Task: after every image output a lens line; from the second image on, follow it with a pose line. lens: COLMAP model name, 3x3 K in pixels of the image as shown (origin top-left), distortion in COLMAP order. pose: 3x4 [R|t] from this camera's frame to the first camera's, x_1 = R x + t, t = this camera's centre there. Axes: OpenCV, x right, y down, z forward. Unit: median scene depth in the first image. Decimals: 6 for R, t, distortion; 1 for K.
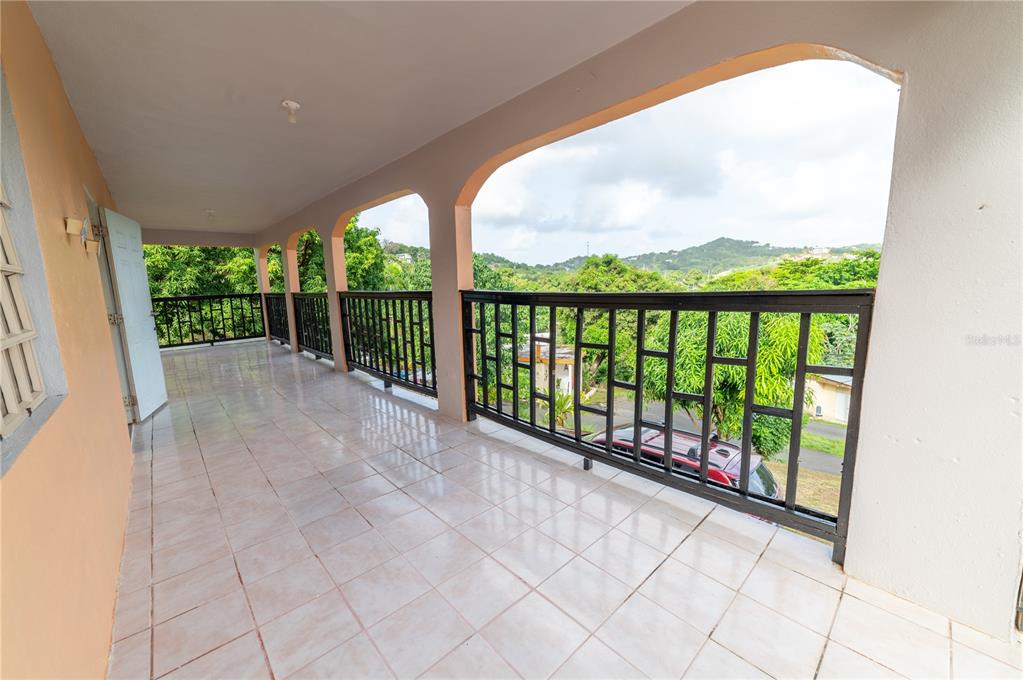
lens RADIAL K [[397.5, 0, 509.9], [0, 397.5, 342.7], [0, 0, 1]] dist [0.006065, -0.000099]
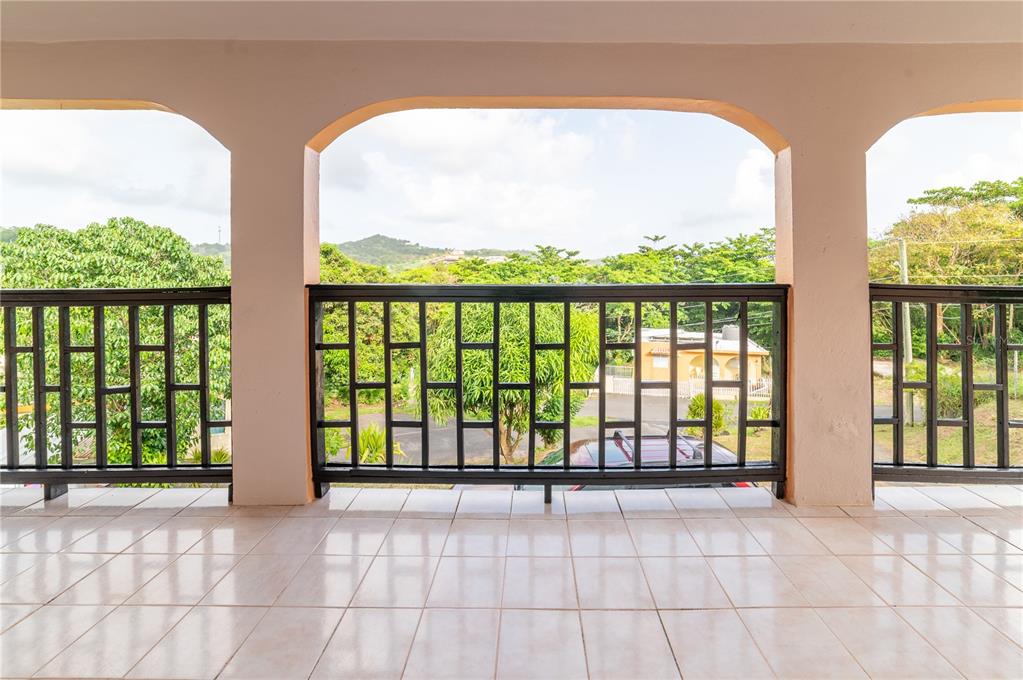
lens RADIAL K [[397.5, 0, 512.1], [0, 397.5, 274.6], [0, 0, 1]] dist [0.006065, -0.000099]
pose [[0.697386, 0.009422, 0.716634, -0.443652], [0.099943, 0.988865, -0.110259, -0.059357], [-0.709693, 0.148515, 0.688679, 0.428466]]
